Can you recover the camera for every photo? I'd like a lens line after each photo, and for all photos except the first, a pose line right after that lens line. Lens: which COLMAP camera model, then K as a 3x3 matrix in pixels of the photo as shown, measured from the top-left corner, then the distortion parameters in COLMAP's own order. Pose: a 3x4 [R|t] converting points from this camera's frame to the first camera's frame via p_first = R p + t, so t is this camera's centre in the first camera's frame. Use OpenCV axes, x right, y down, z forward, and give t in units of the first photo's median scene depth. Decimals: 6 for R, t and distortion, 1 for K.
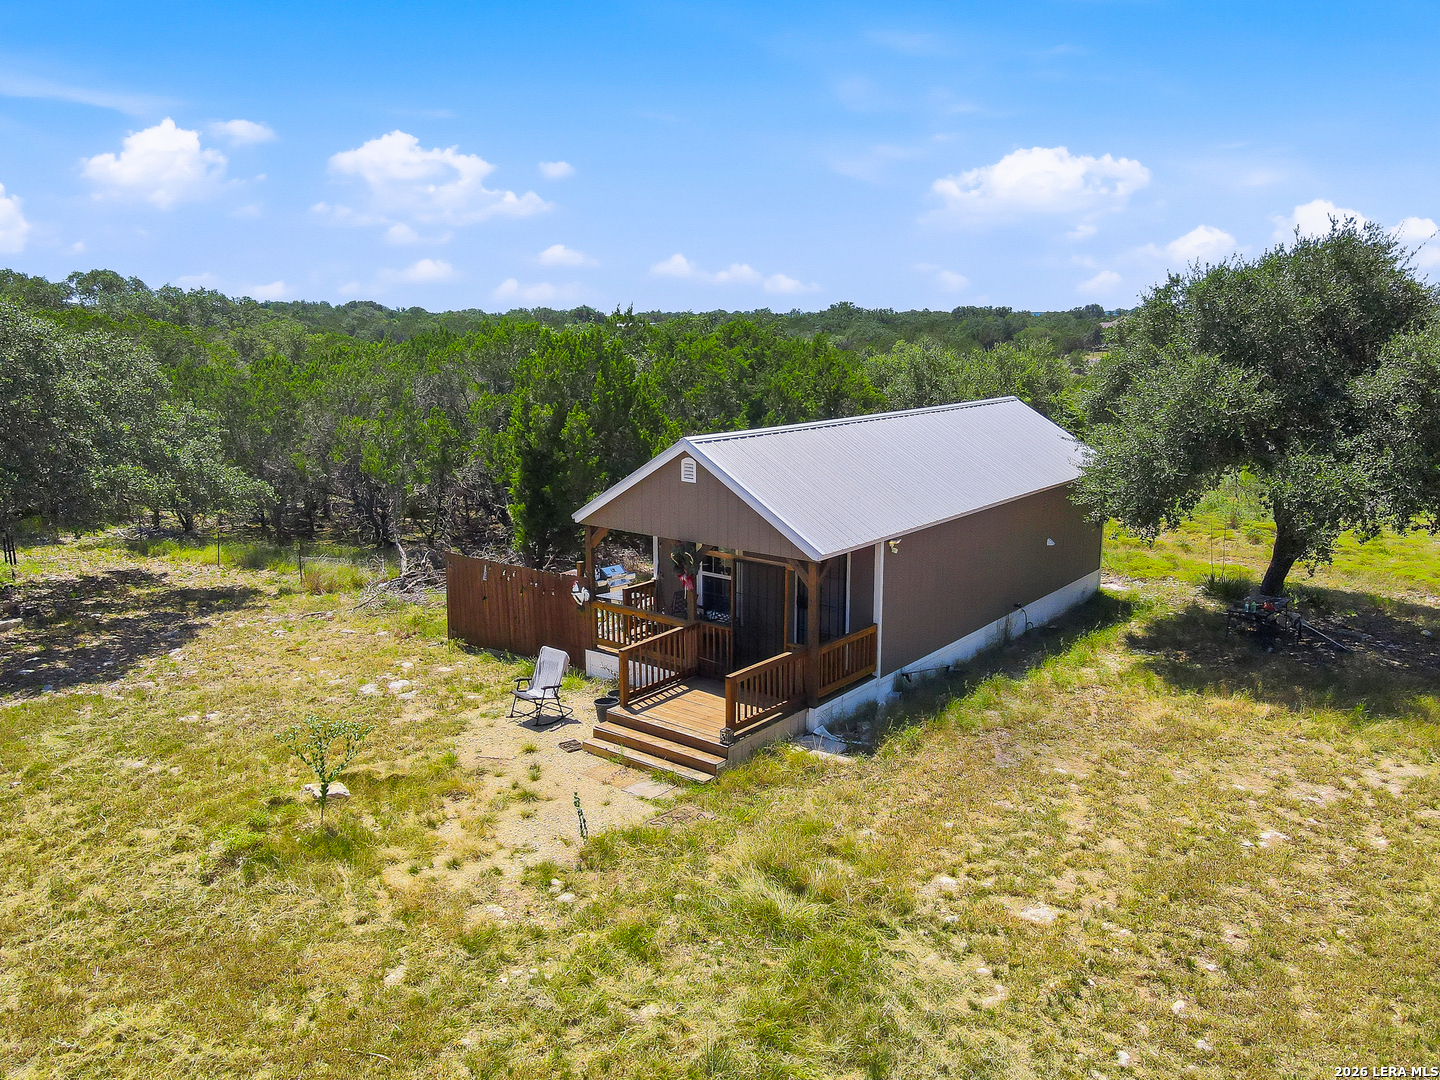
lens RADIAL K [[1073.9, 0, 747.4], [0, 1073.9, 538.6], [0, 0, 1]] dist [-0.004622, 0.039803]
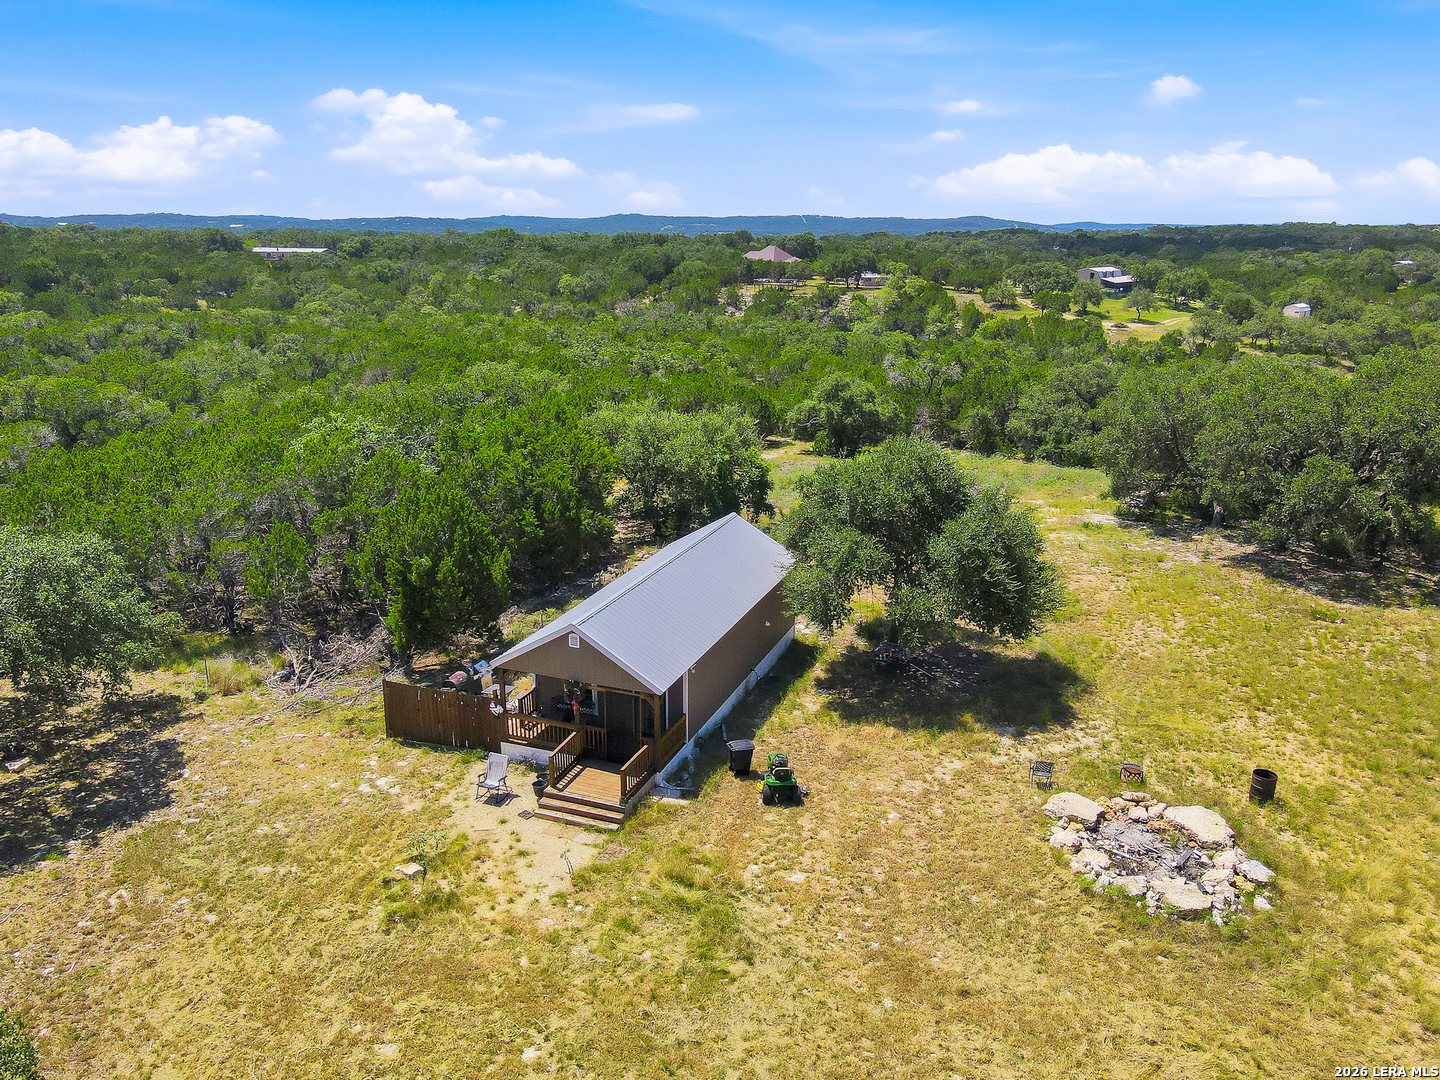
lens RADIAL K [[1073.9, 0, 747.4], [0, 1073.9, 538.6], [0, 0, 1]] dist [-0.004622, 0.039803]
pose [[0.951179, -0.077246, 0.298815, -0.348024], [0.049897, 0.993924, 0.098107, -0.454350], [-0.304578, -0.078407, 0.949255, -0.810889]]
